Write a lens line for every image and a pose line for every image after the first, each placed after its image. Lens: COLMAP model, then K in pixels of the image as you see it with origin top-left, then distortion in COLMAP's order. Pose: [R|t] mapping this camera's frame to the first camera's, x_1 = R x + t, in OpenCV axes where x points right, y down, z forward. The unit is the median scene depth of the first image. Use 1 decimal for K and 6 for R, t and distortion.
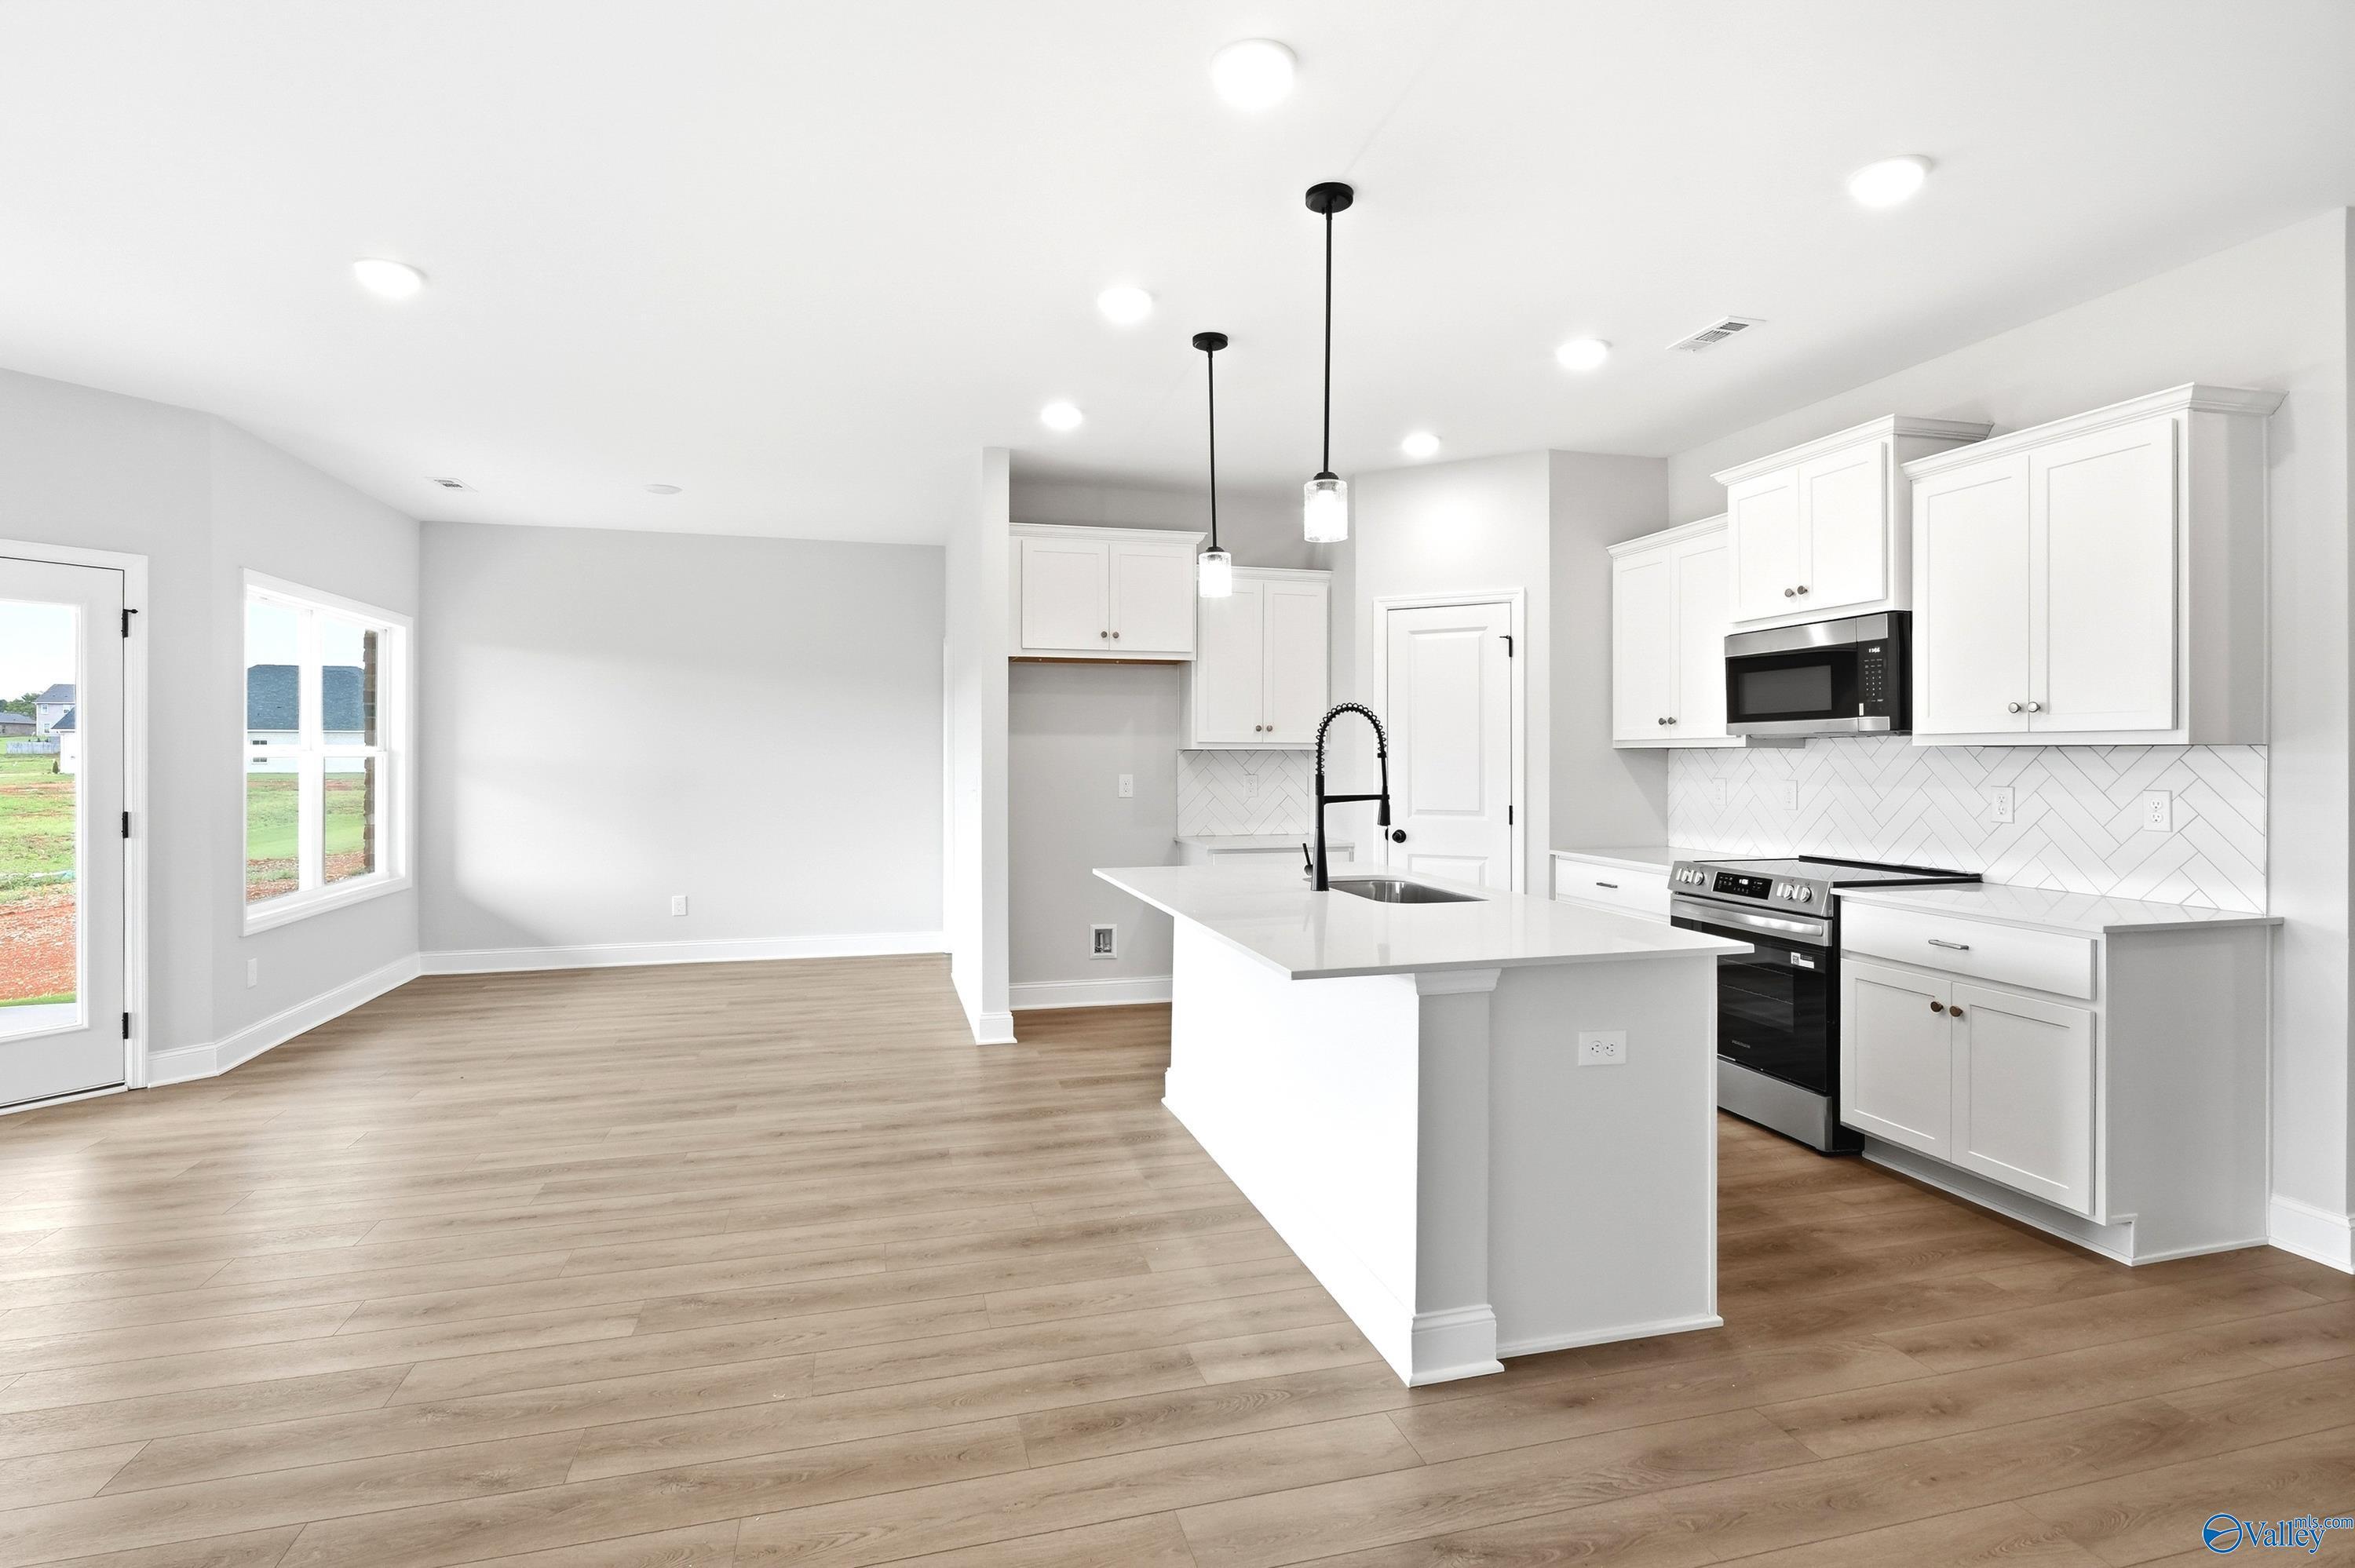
lens RADIAL K [[1147.3, 0, 1182.6], [0, 1147.3, 750.9], [0, 0, 1]] dist [0.001722, 0.000170]
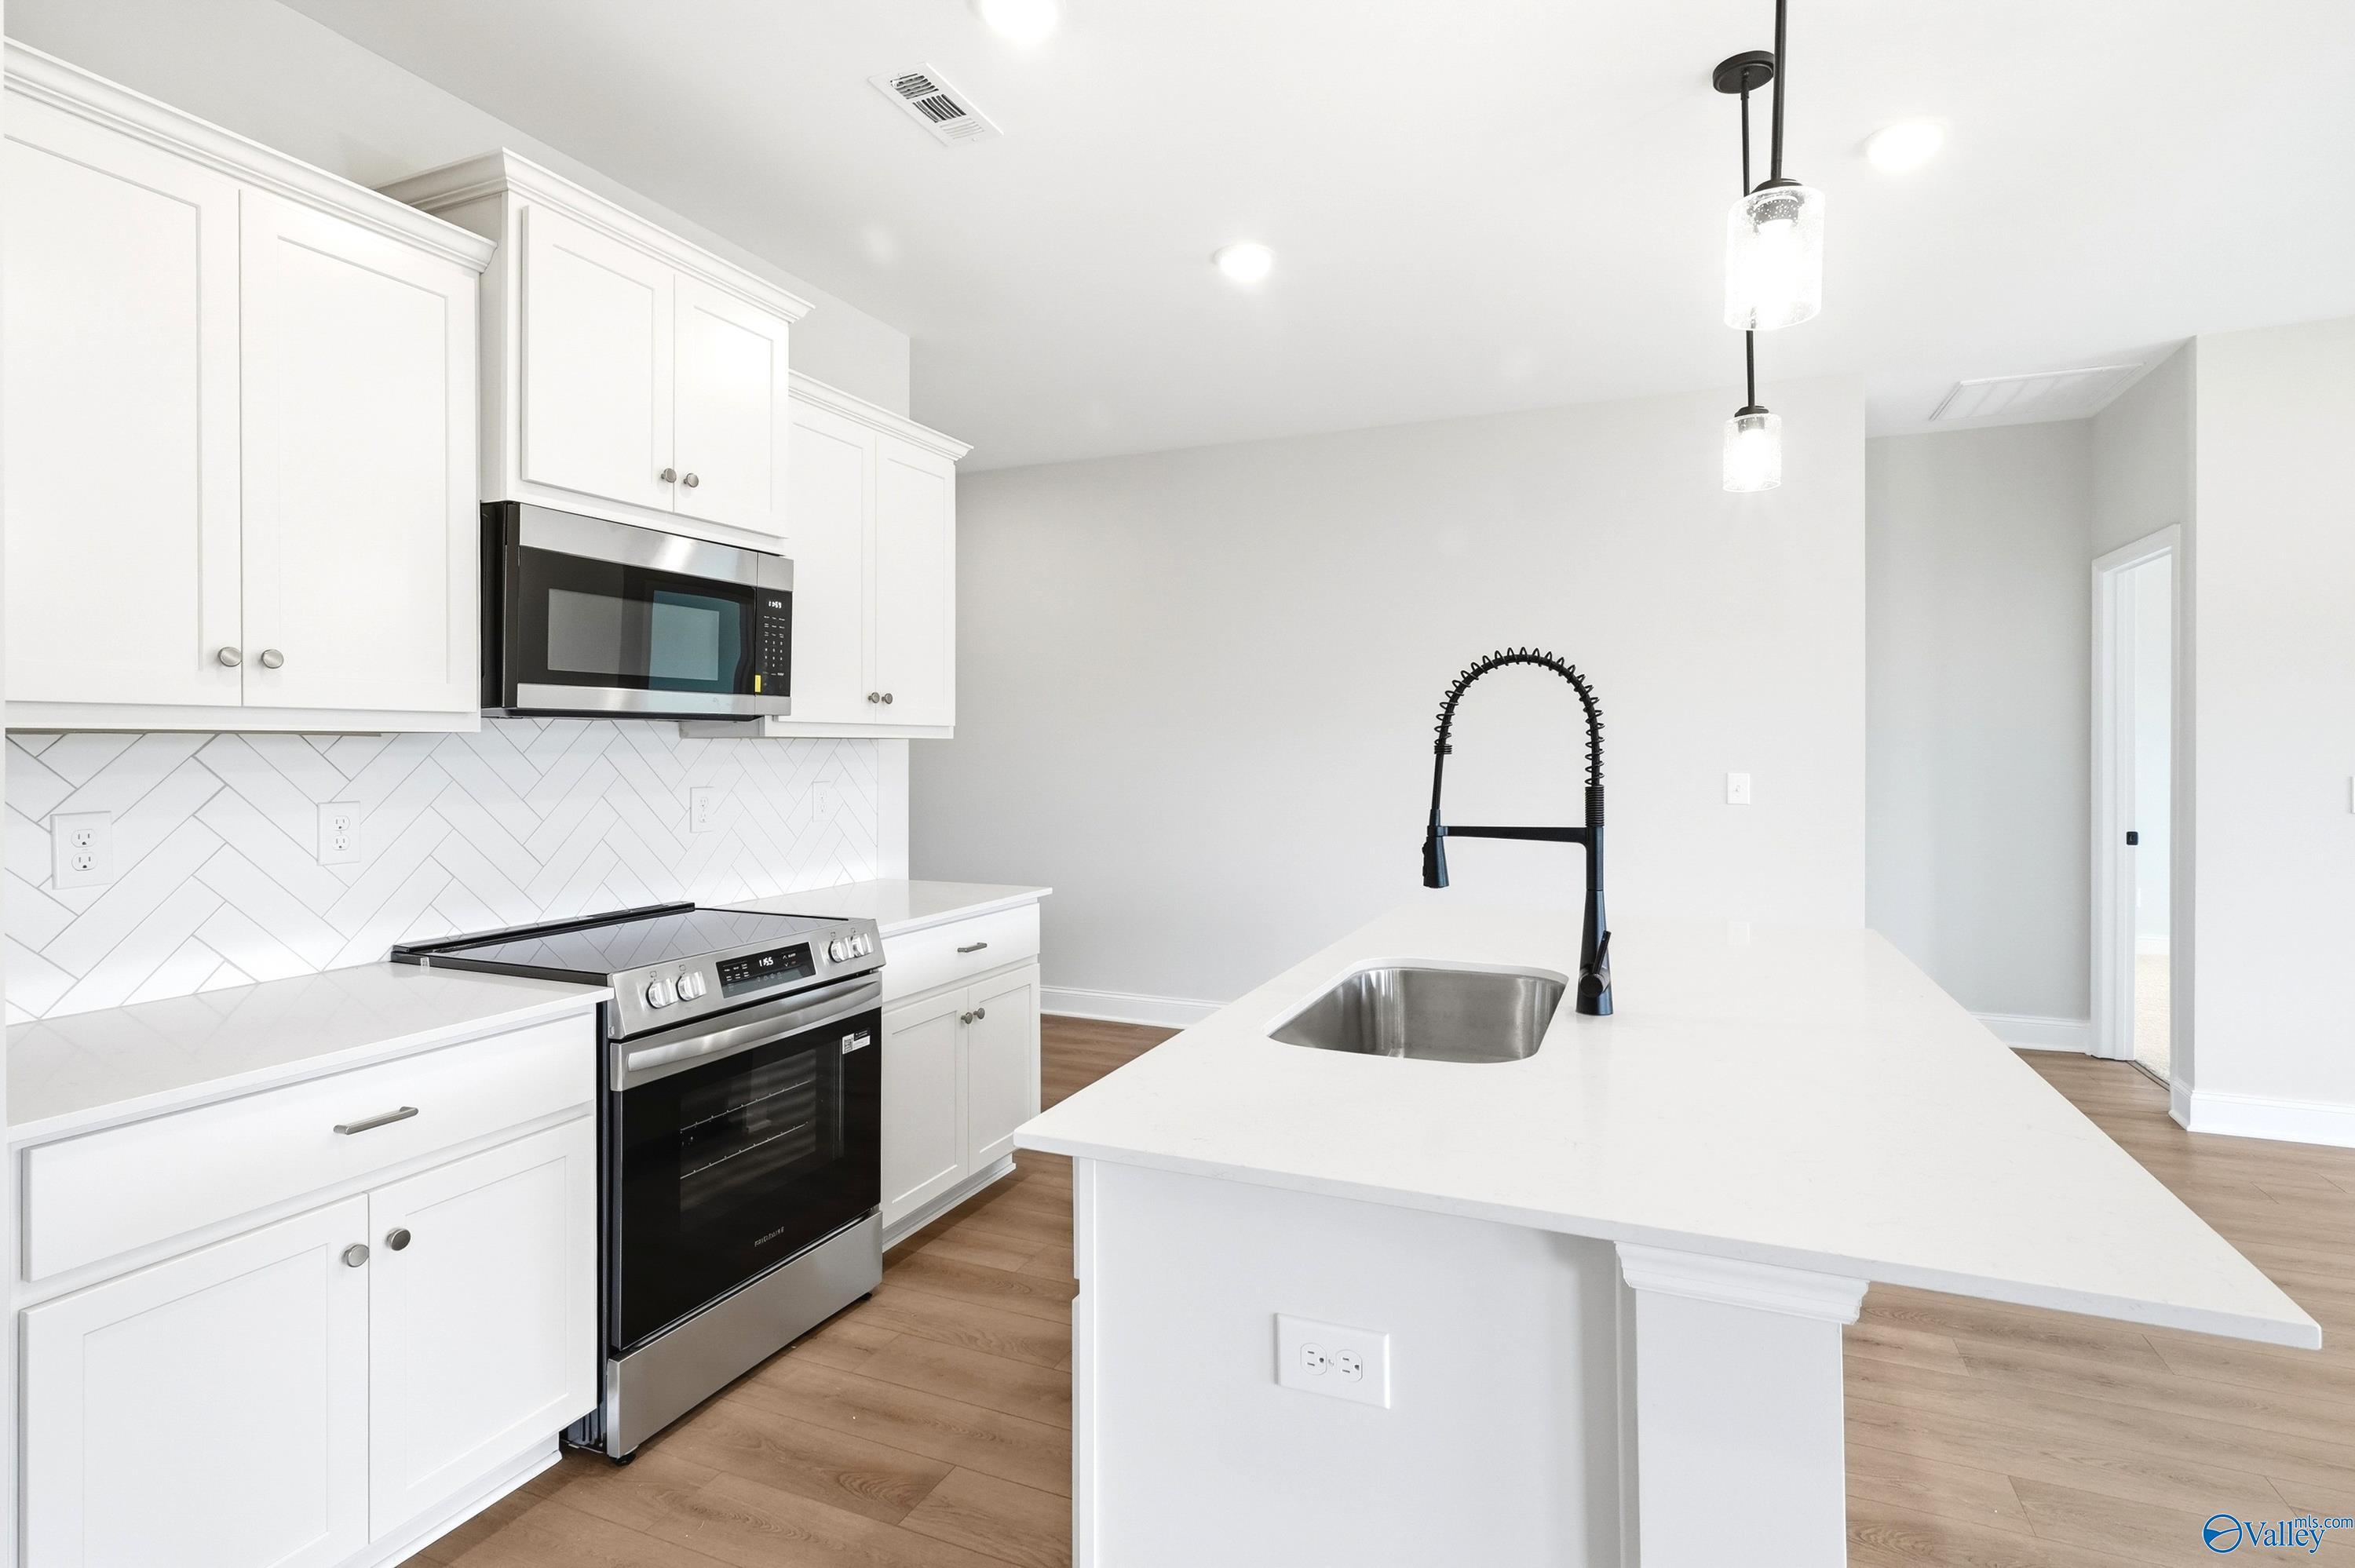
lens RADIAL K [[1147.3, 0, 1182.6], [0, 1147.3, 750.9], [0, 0, 1]] dist [0.001722, 0.000170]
pose [[-0.781501, -0.001624, 0.623902, -0.053232], [-0.001504, 0.999999, 0.000719, 0.004237], [-0.623902, -0.000376, -0.781503, 1.418751]]
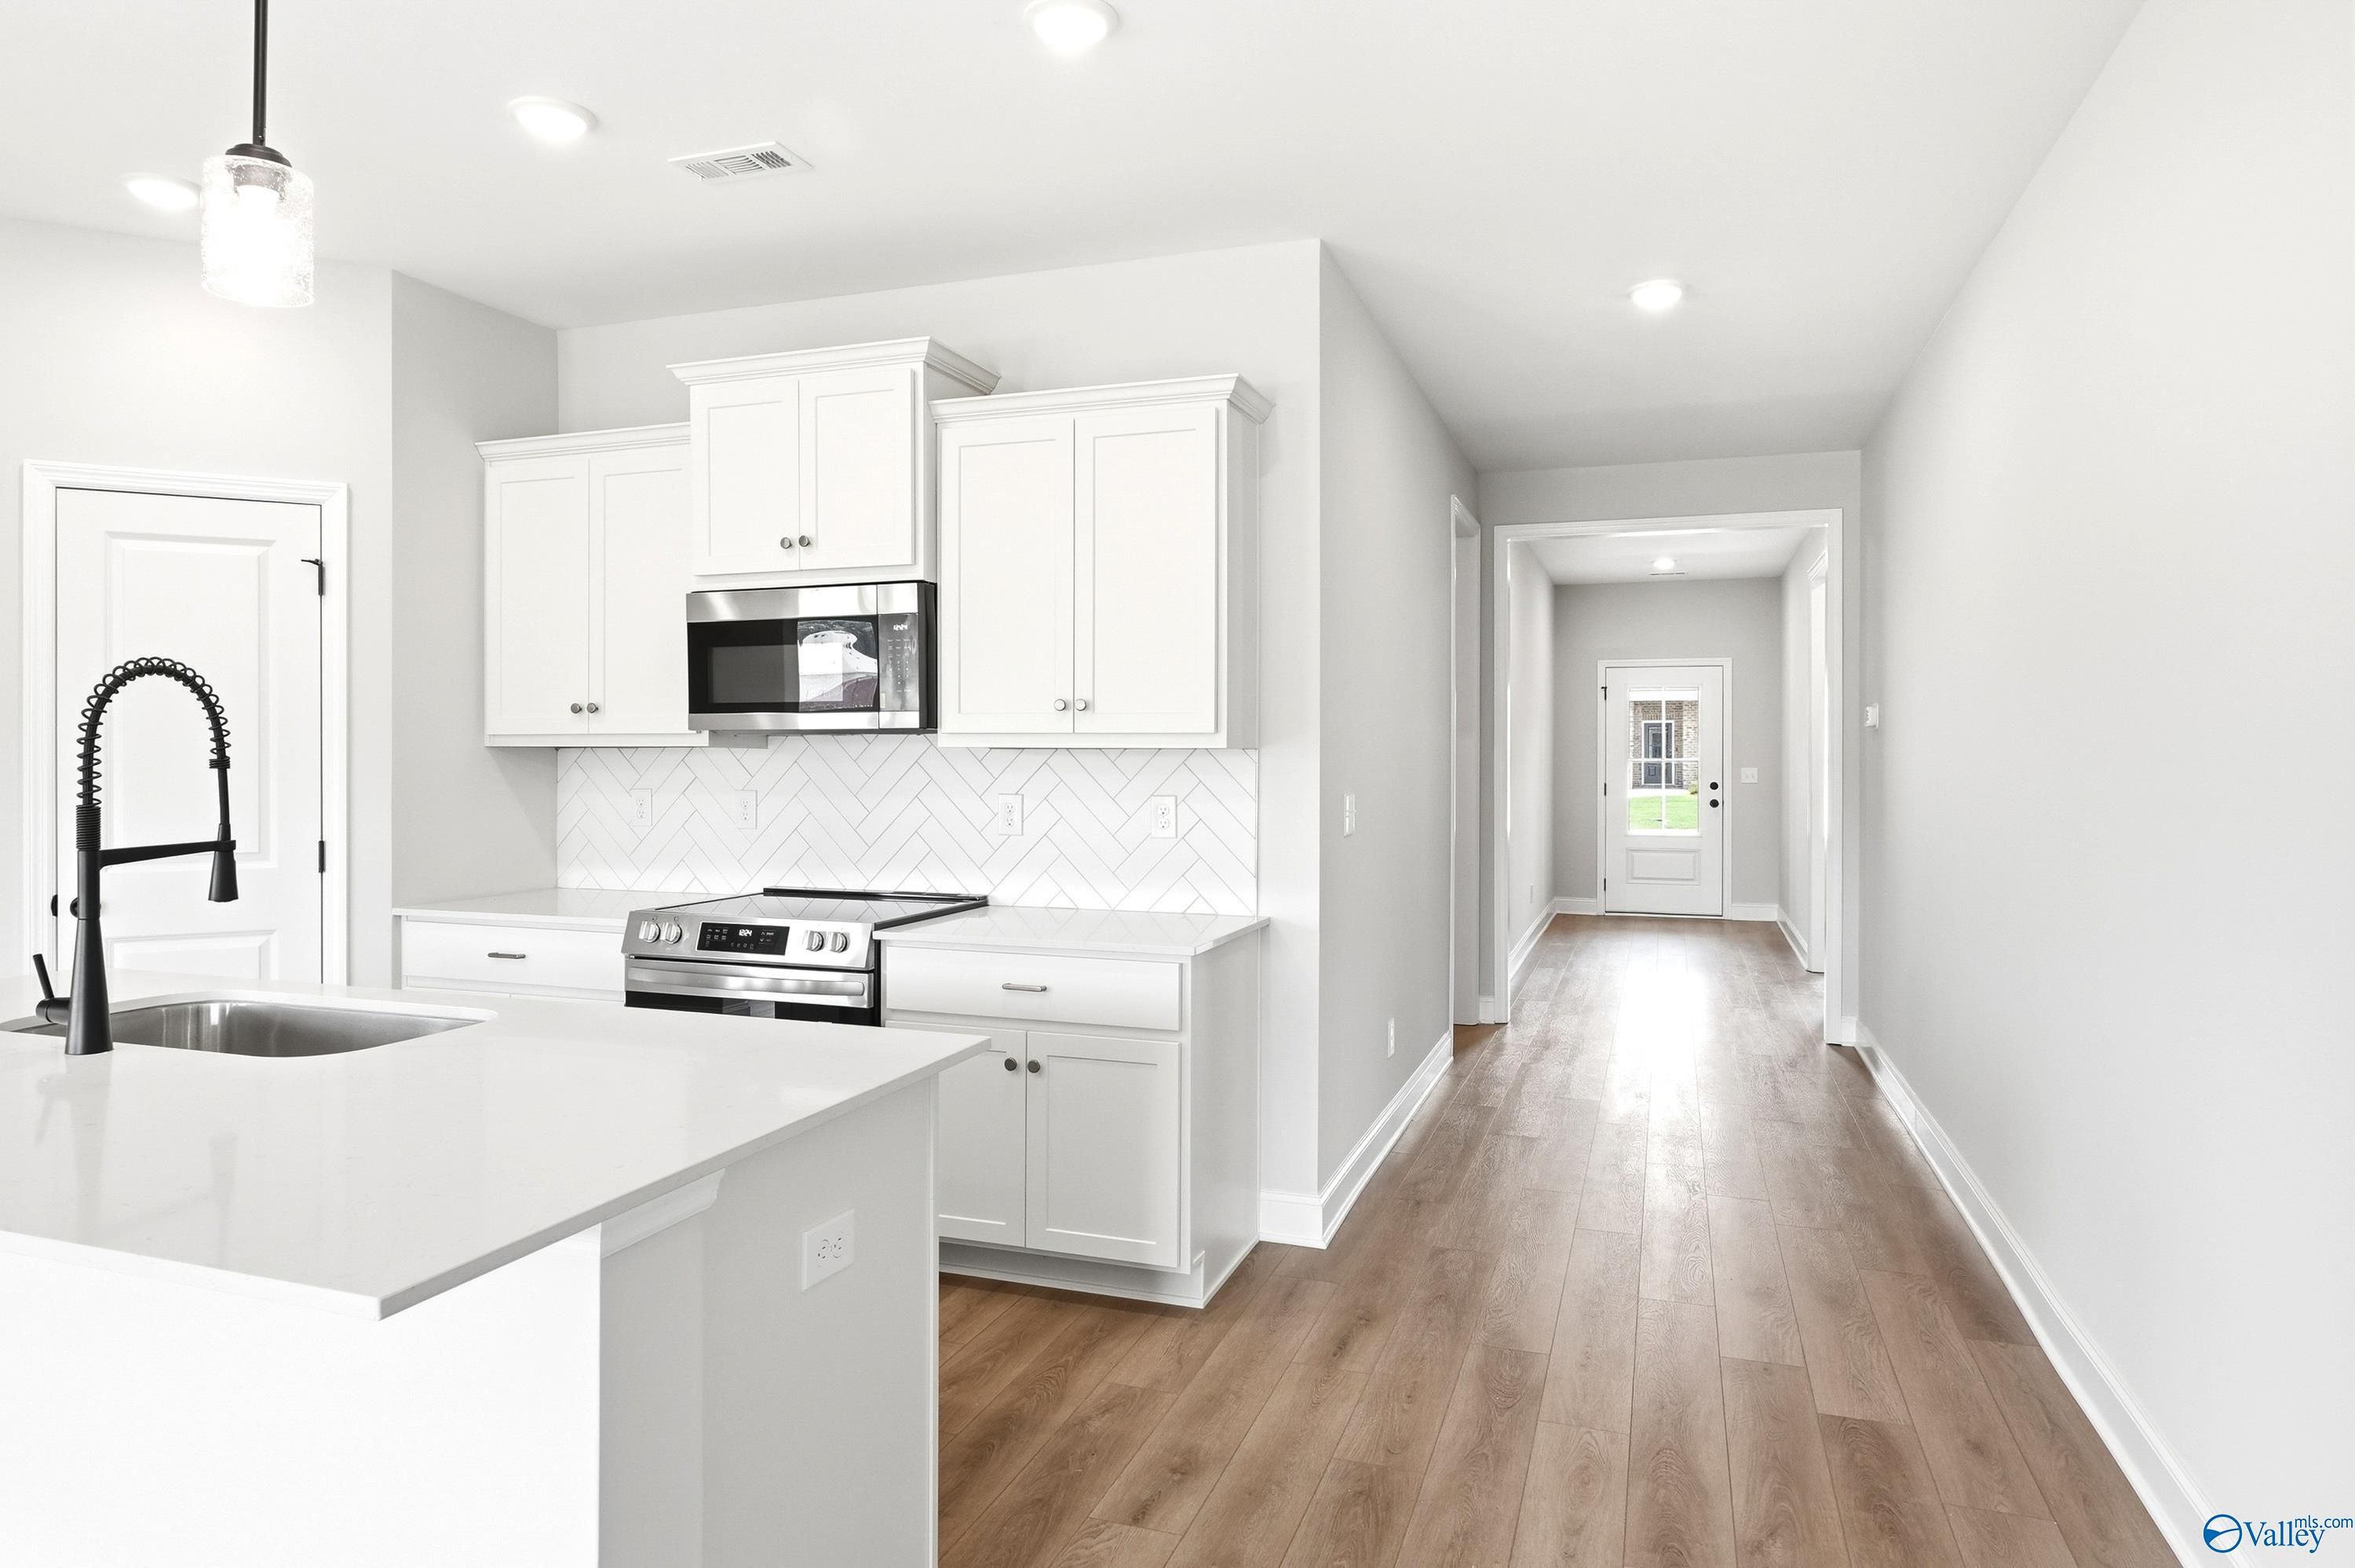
lens RADIAL K [[1406.4, 0, 1181.9], [0, 1406.4, 755.6], [0, 0, 1]] dist [-0.003452, -0.000600]
pose [[0.565636, -0.001937, 0.824653, -0.094910], [-0.004660, 0.999974, 0.005545, -0.004837], [-0.824642, -0.006979, 0.565612, 0.286963]]
